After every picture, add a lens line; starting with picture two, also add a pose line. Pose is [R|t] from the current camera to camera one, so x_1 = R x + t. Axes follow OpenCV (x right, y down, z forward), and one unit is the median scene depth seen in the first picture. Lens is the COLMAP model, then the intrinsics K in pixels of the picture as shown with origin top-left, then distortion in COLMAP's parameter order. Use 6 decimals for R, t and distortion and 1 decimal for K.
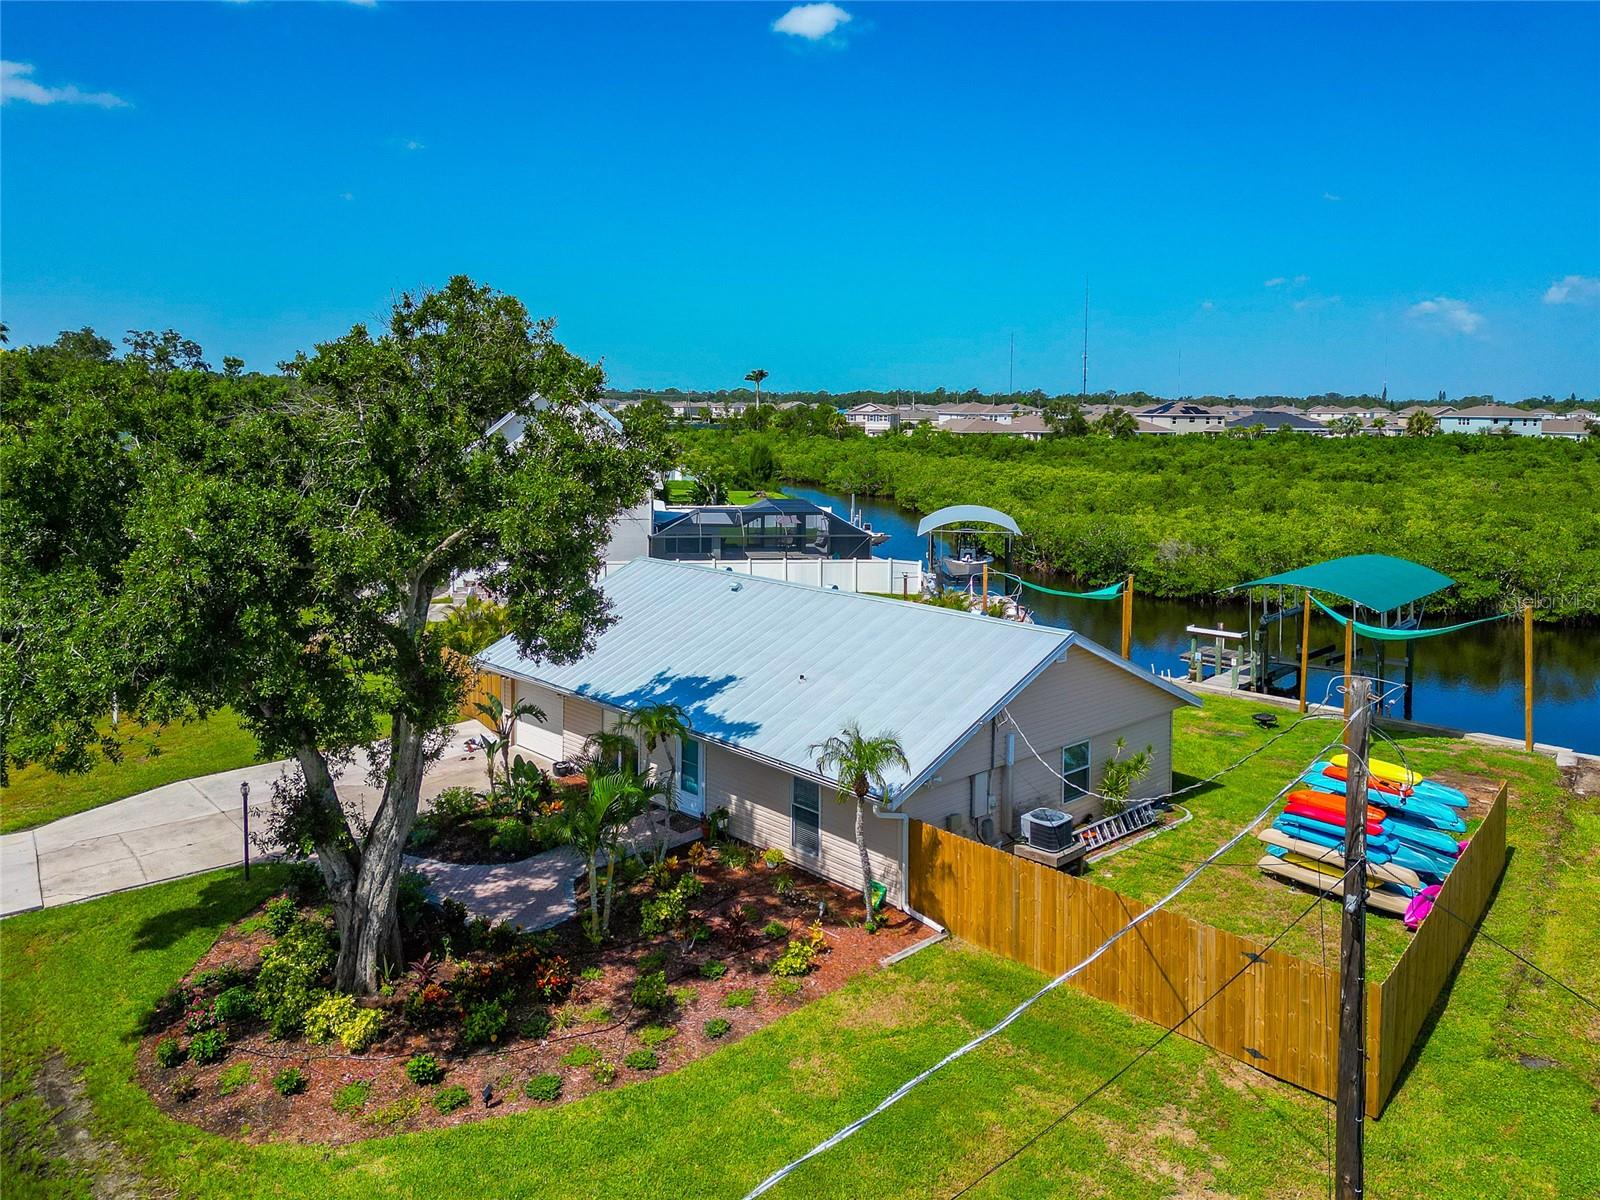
lens RADIAL K [[1112.7, 0, 797.8], [0, 1112.7, 555.2], [0, 0, 1]] dist [0.039292, 0.000373]
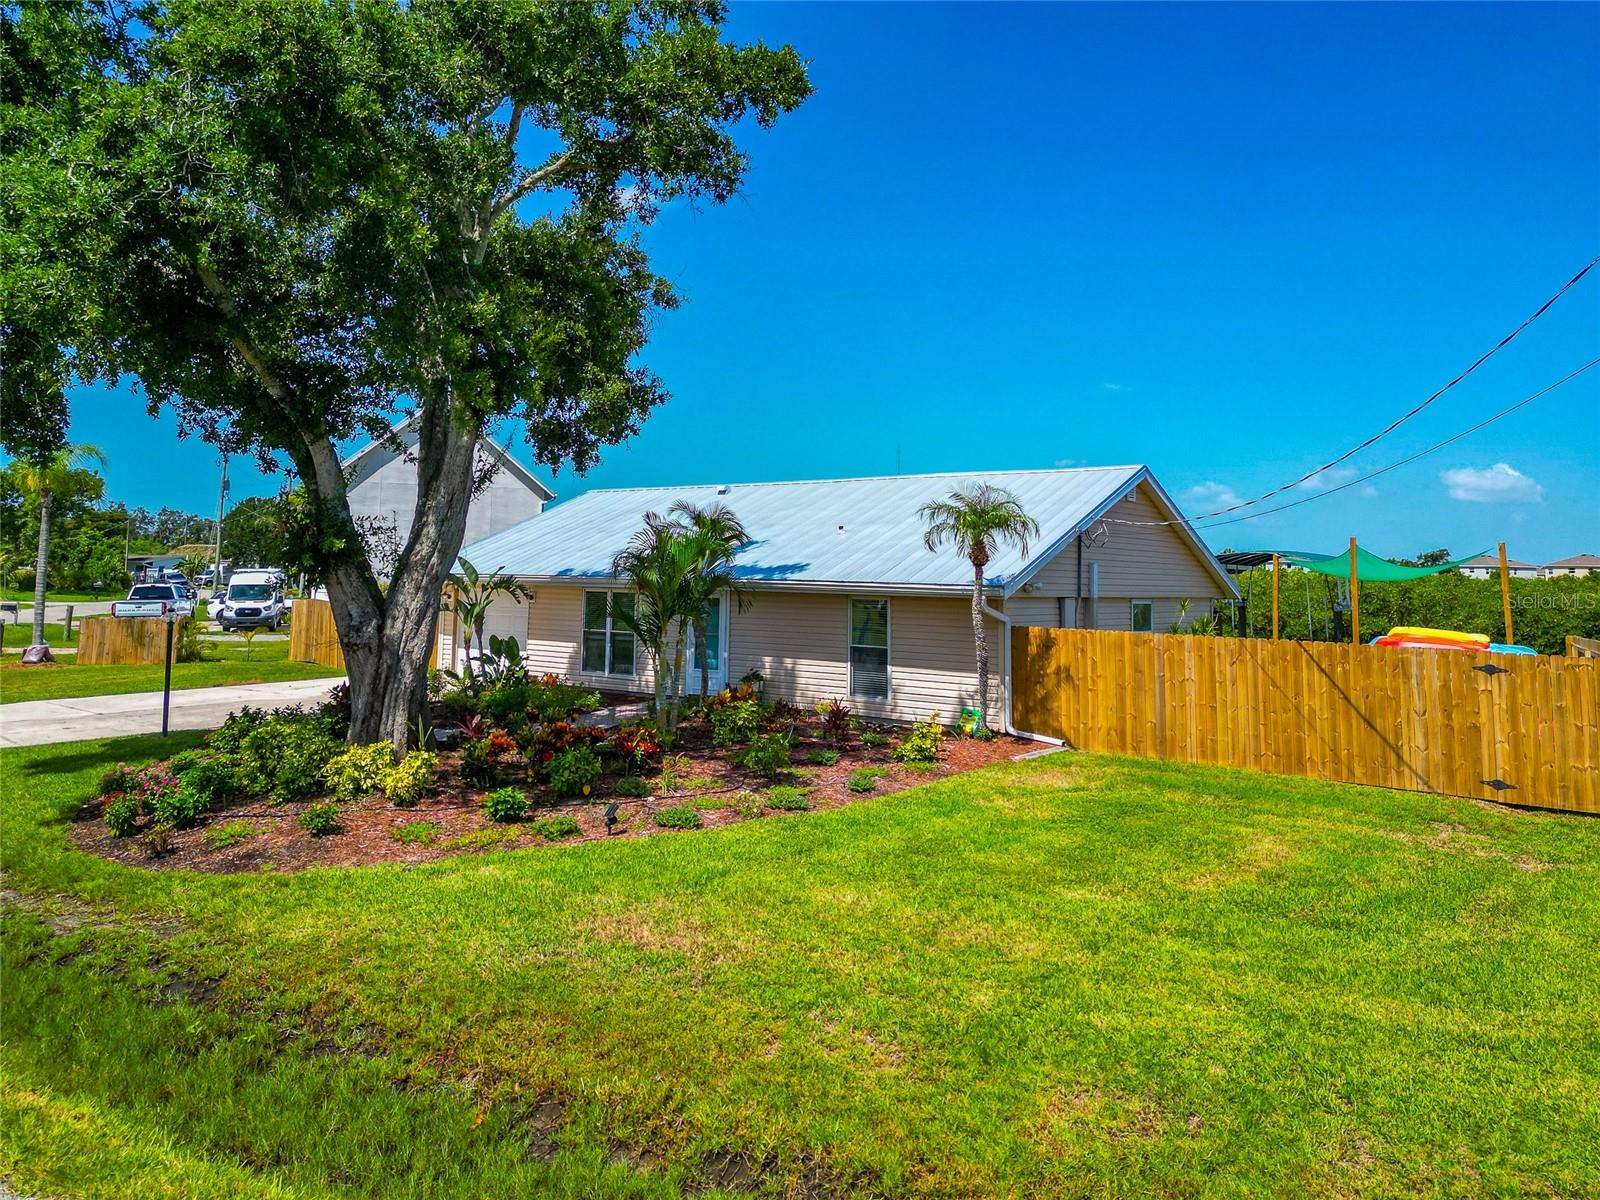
lens RADIAL K [[1116.8, 0, 785.8], [0, 1116.8, 559.2], [0, 0, 1]] dist [0.063251, -0.053560]
pose [[0.988493, 0.013282, 0.150680, -0.221954], [0.008921, 0.989285, -0.145725, 0.338859], [-0.151001, 0.145392, 0.977783, 0.187726]]
